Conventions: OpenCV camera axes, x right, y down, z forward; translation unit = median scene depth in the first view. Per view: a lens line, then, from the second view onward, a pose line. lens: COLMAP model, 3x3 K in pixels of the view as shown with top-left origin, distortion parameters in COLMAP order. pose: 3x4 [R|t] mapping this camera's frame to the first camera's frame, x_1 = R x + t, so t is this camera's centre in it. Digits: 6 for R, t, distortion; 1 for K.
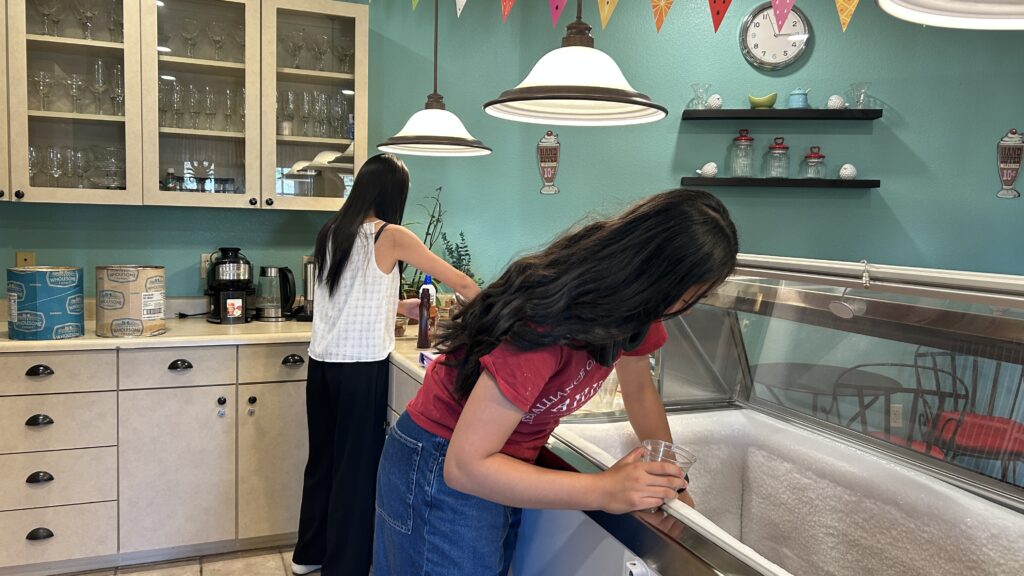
lens RADIAL K [[788.1, 0, 501.8], [0, 788.1, 282.2], [0, 0, 1]] dist [0.065384, -0.073605]
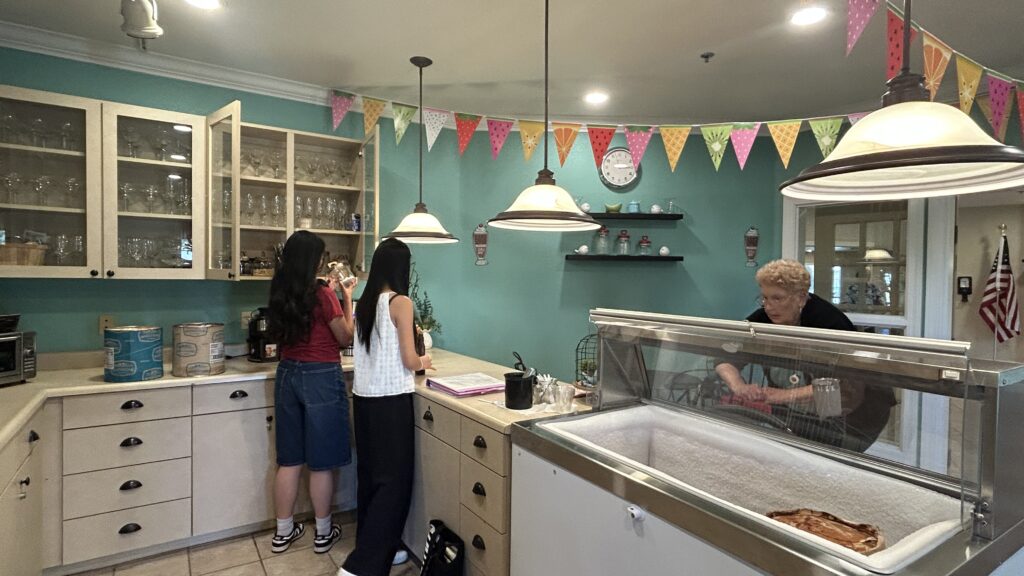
lens RADIAL K [[538.9, 0, 514.0], [0, 538.9, 289.3], [0, 0, 1]] dist [0.004502, 0.001616]
pose [[0.979947, -0.017577, 0.198479, -0.103380], [0.027473, 0.998507, -0.047218, -0.019003], [-0.197353, 0.051724, 0.978967, -0.024984]]
